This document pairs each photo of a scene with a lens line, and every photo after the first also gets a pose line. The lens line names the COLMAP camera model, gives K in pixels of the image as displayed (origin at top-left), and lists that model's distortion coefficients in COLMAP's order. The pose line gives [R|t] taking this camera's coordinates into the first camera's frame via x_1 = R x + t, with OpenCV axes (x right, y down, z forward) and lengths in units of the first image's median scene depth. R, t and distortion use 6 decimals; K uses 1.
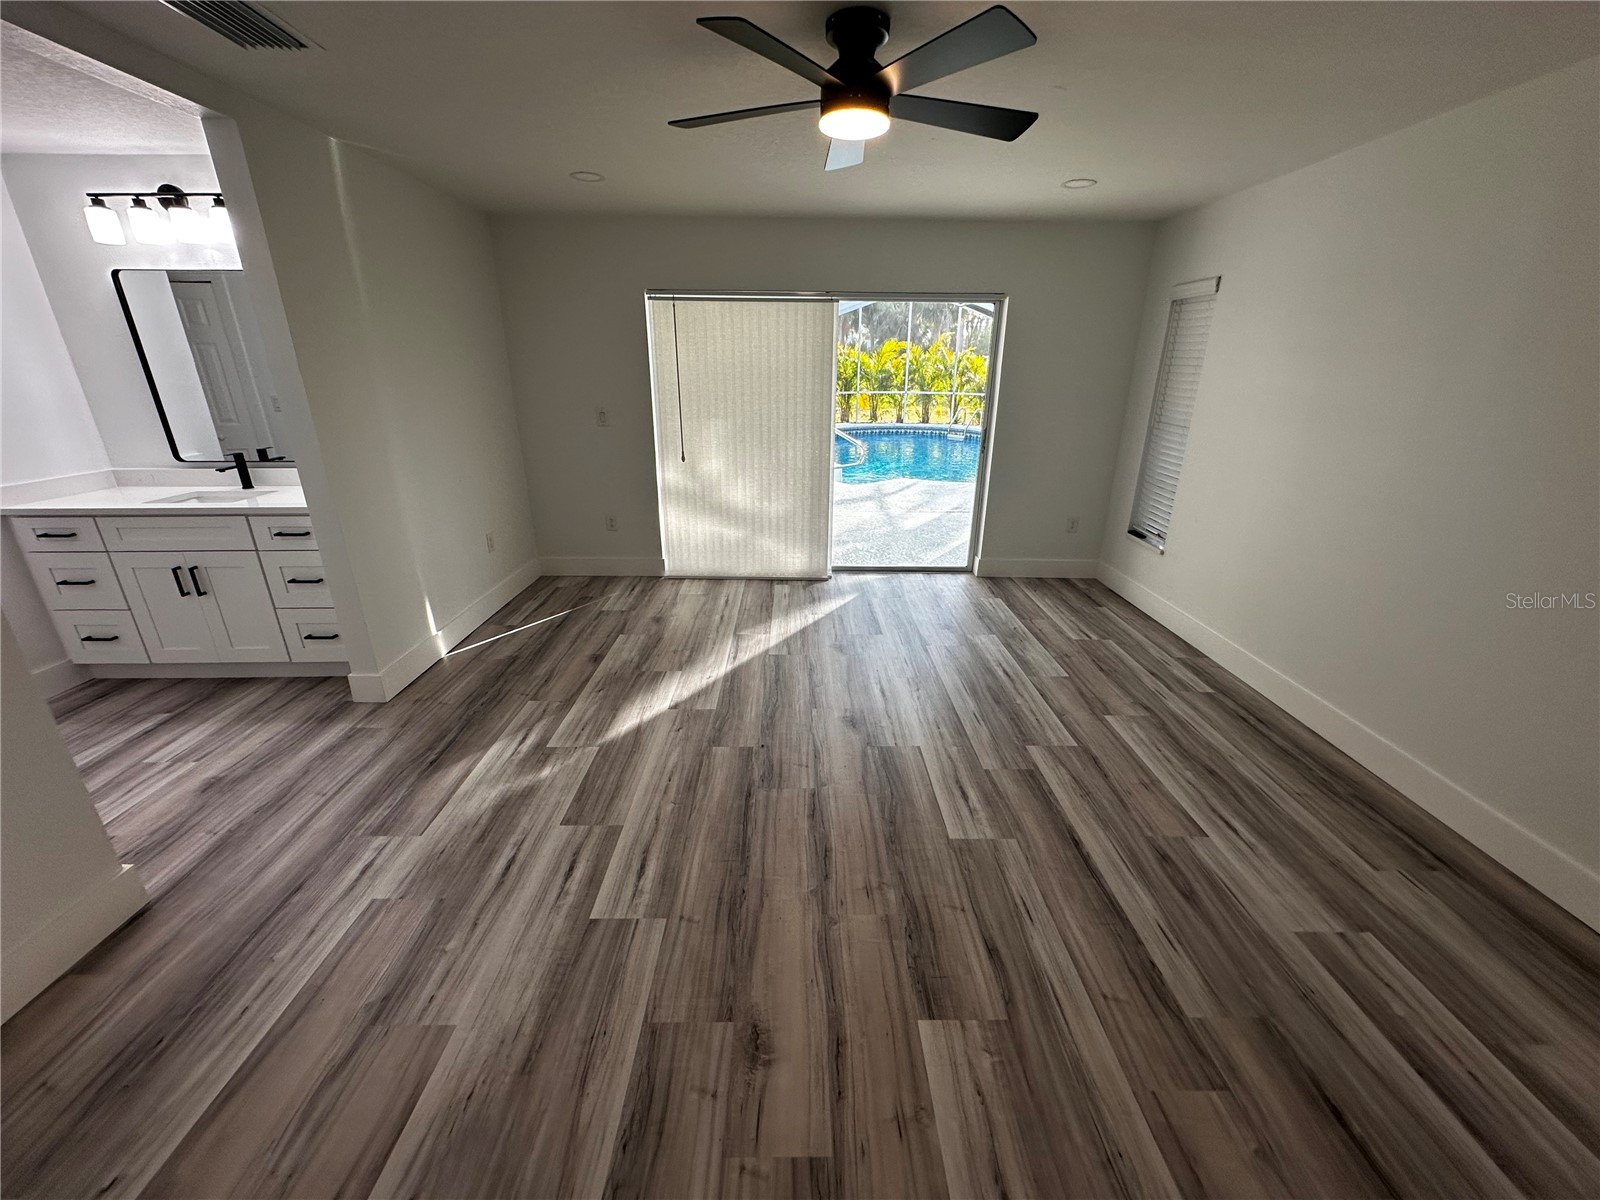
lens RADIAL K [[638.6, 0, 800.9], [0, 638.6, 601.3], [0, 0, 1]] dist [-0.002123, 0.000604]
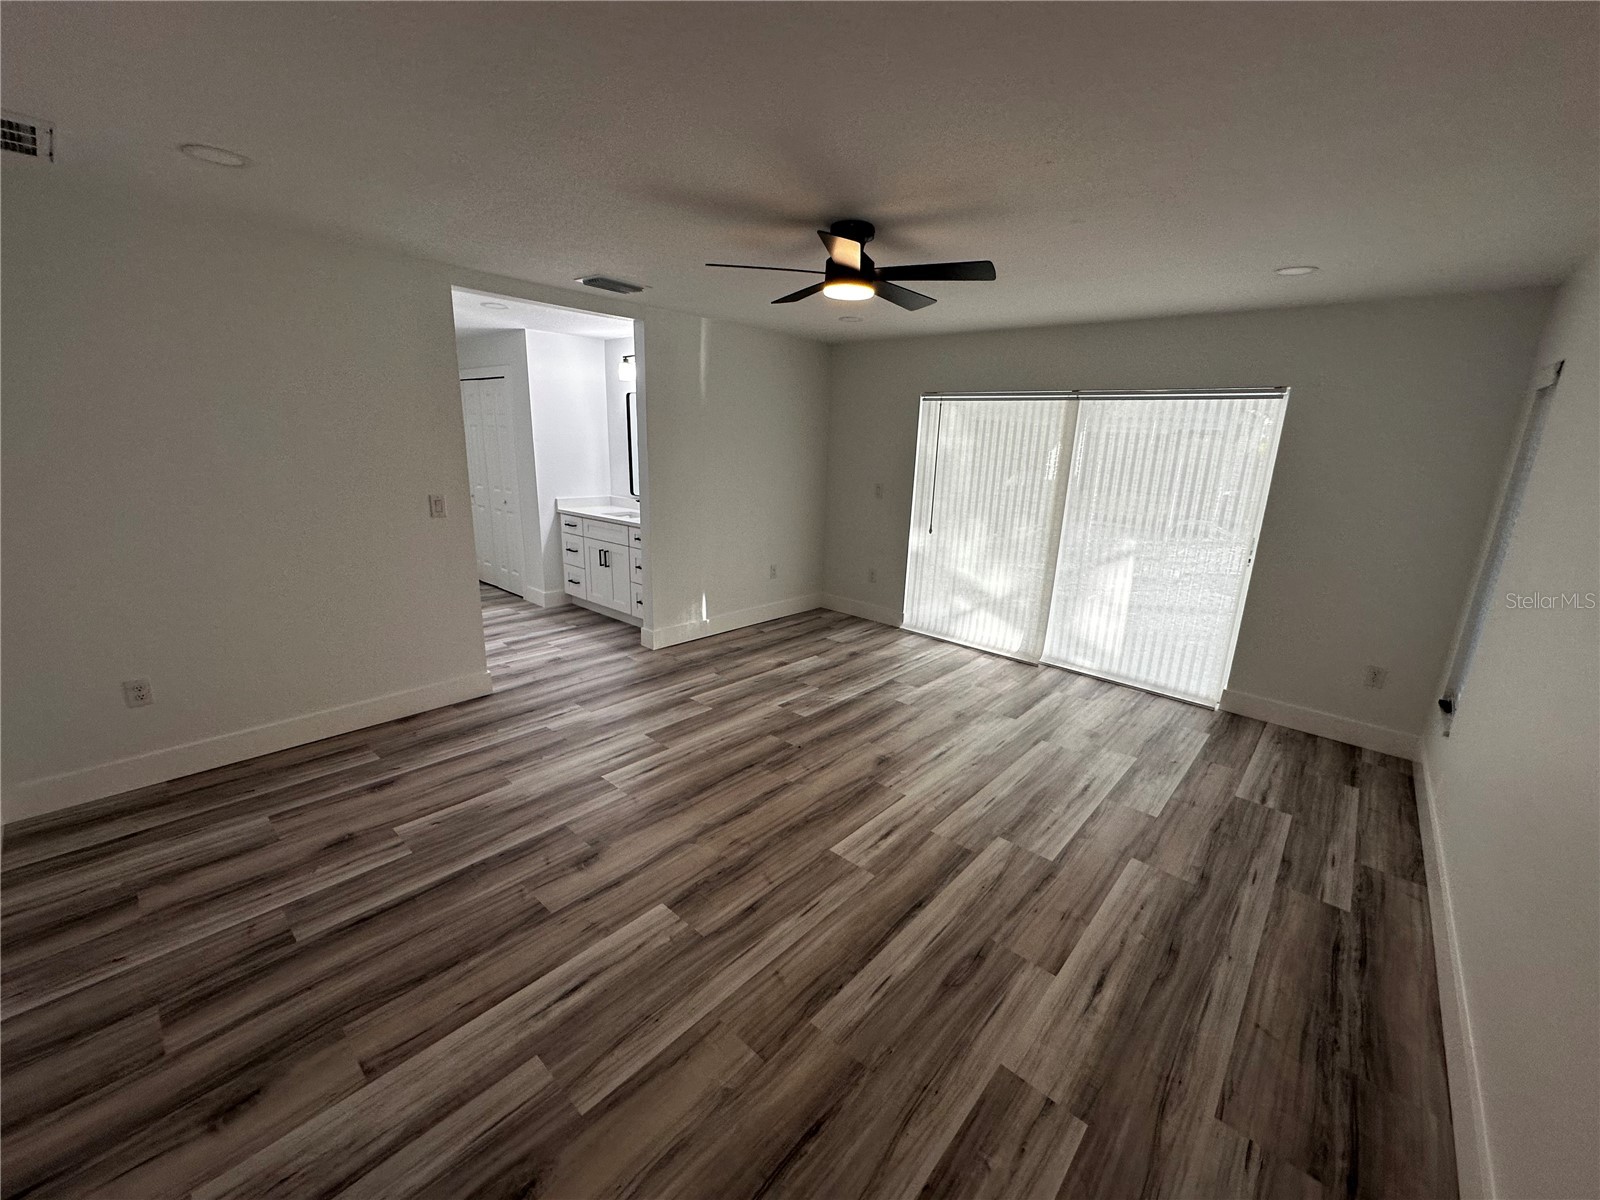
lens RADIAL K [[638.6, 0, 800.9], [0, 638.6, 601.3], [0, 0, 1]] dist [-0.002123, 0.000604]
pose [[0.740414, 0.187279, -0.645534, 0.679561], [-0.263107, 0.964517, -0.021958, -0.022040], [0.618516, 0.186103, 0.763416, -0.007955]]
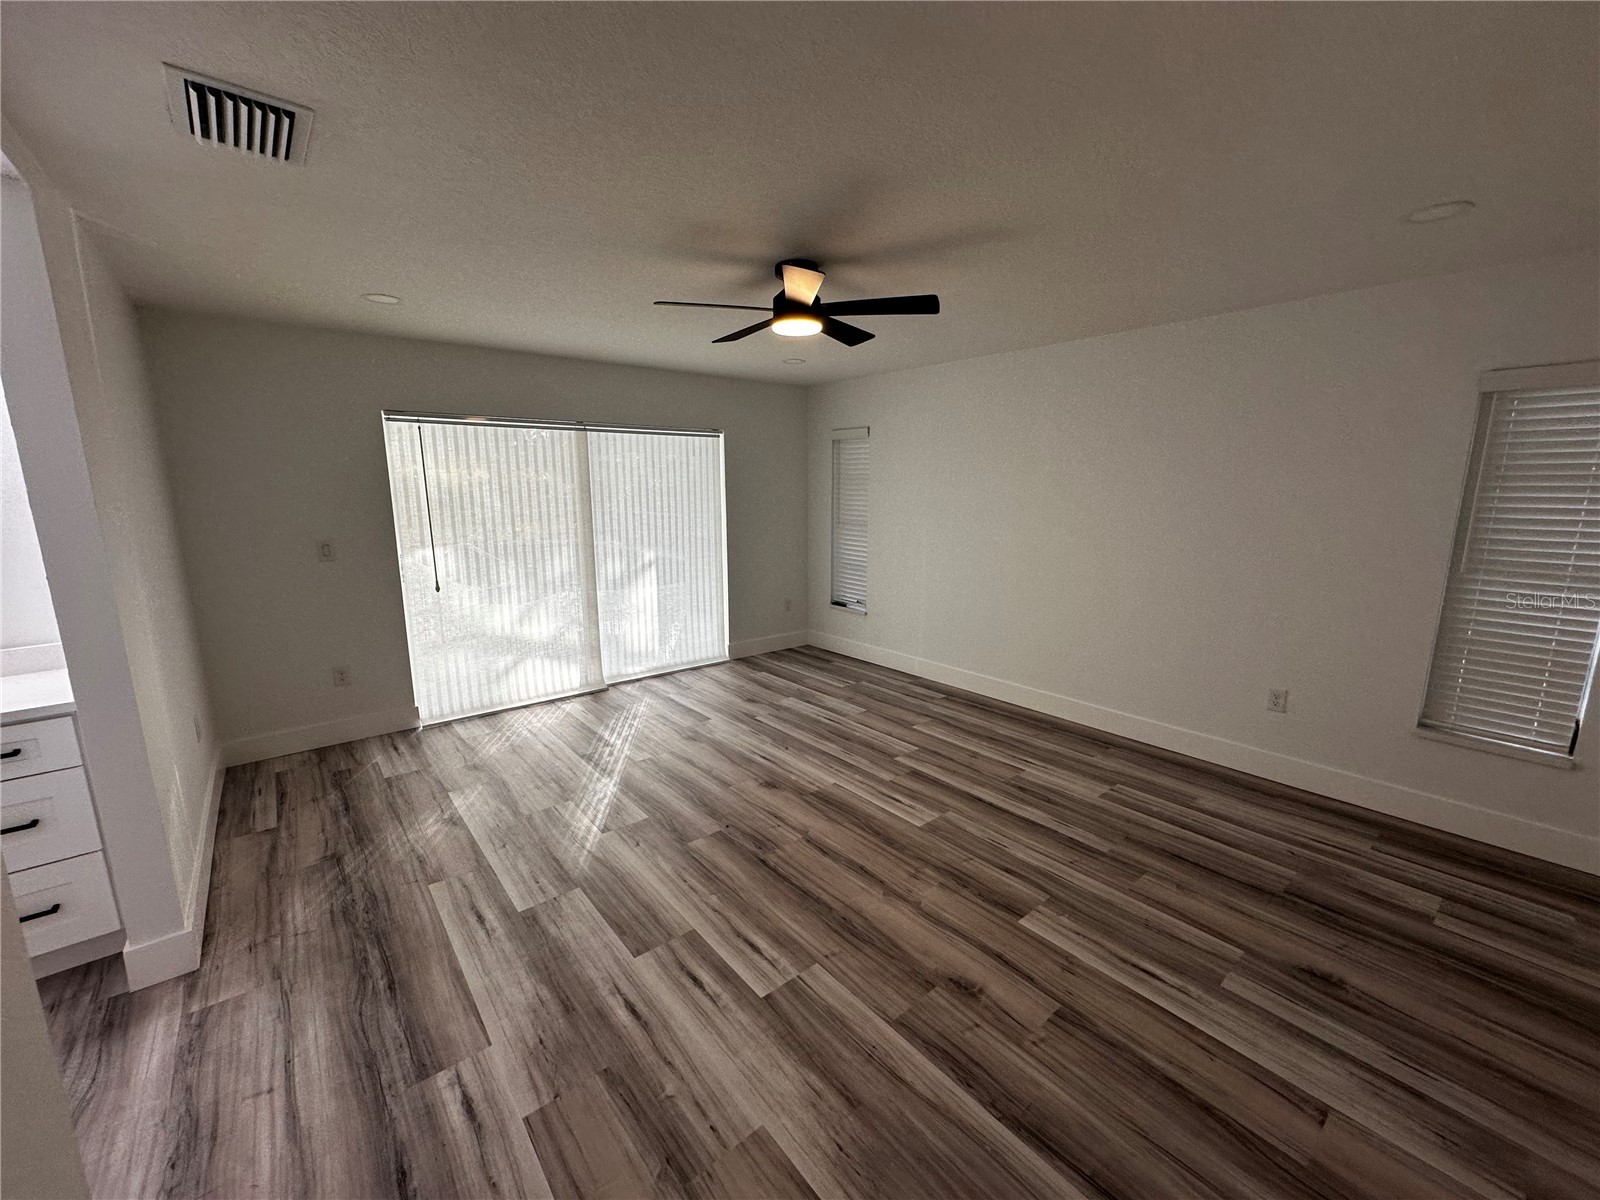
lens RADIAL K [[638.6, 0, 800.9], [0, 638.6, 601.3], [0, 0, 1]] dist [-0.002123, 0.000604]
pose [[0.776904, -0.126082, 0.616866, -0.566076], [0.227515, 0.969760, -0.088332, -0.018243], [-0.587075, 0.208972, 0.782096, 0.003711]]
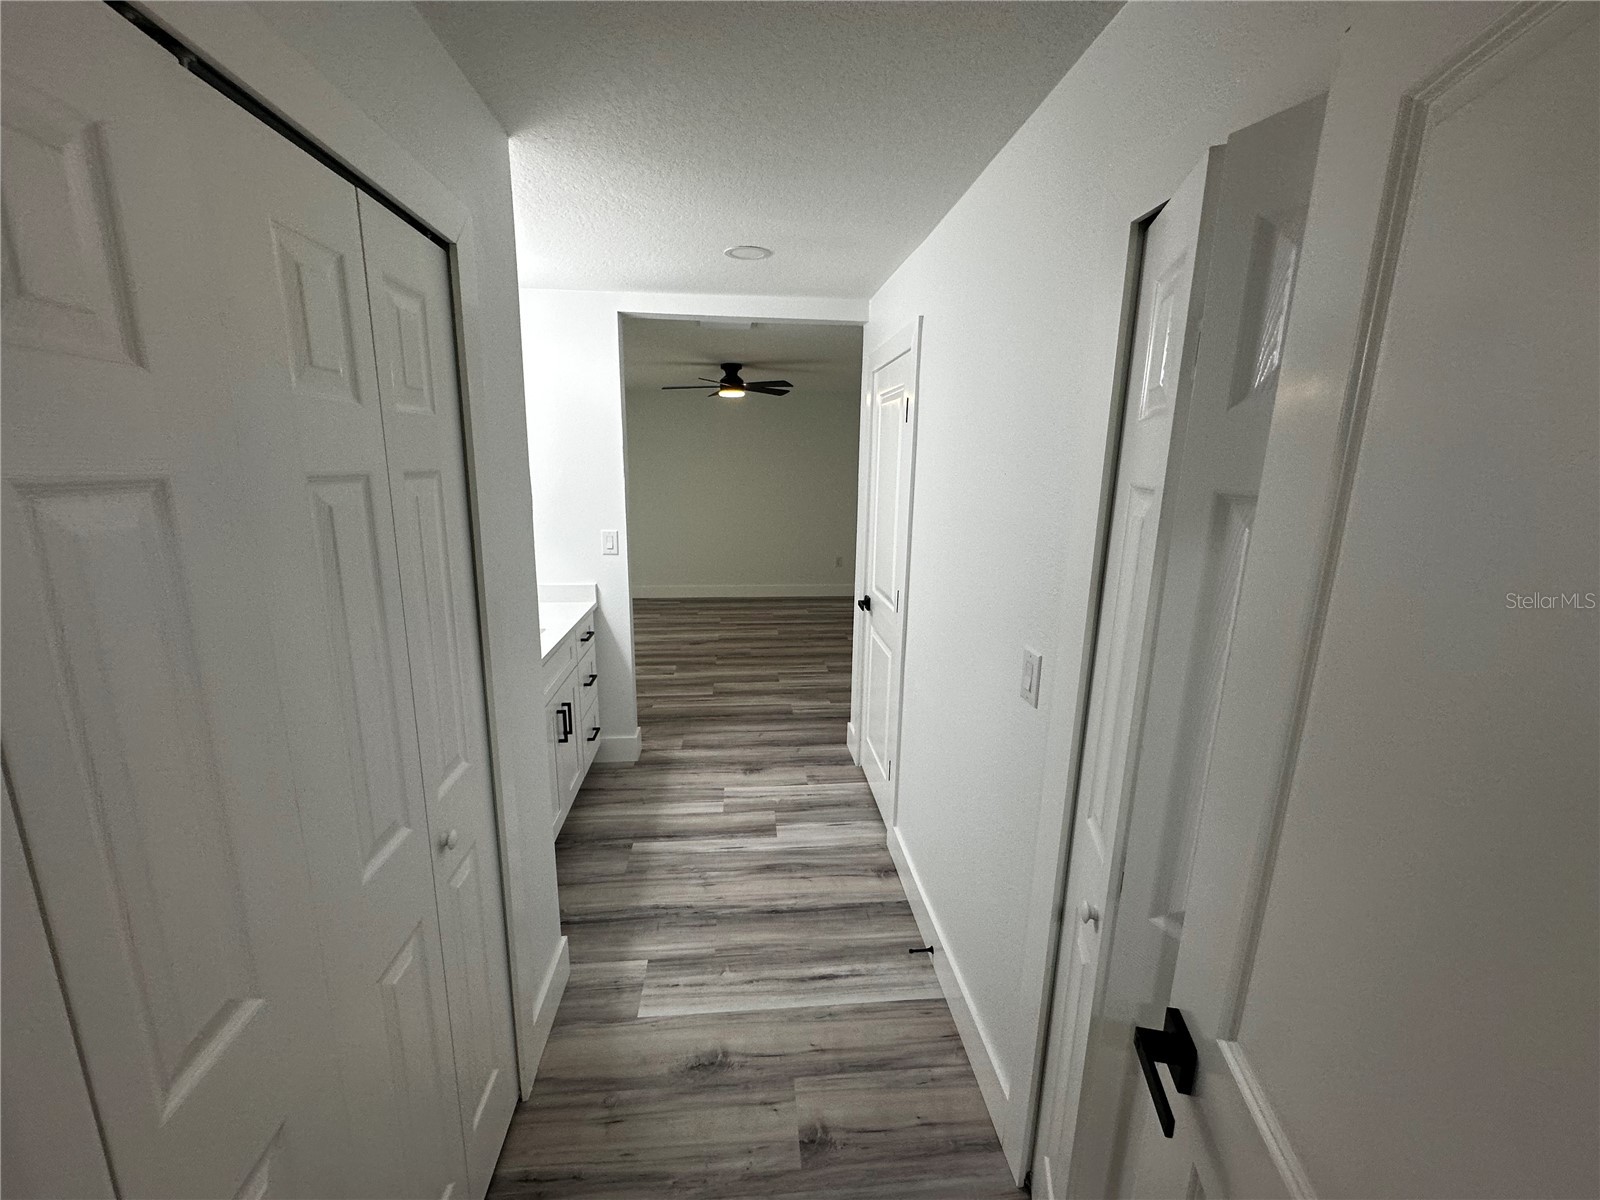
lens RADIAL K [[638.6, 0, 800.9], [0, 638.6, 601.3], [0, 0, 1]] dist [-0.002123, 0.000604]
pose [[-0.083315, -0.219692, 0.972005, -1.947363], [0.335020, 0.912448, 0.234947, -0.305266], [-0.938520, 0.345215, -0.002419, 0.678327]]
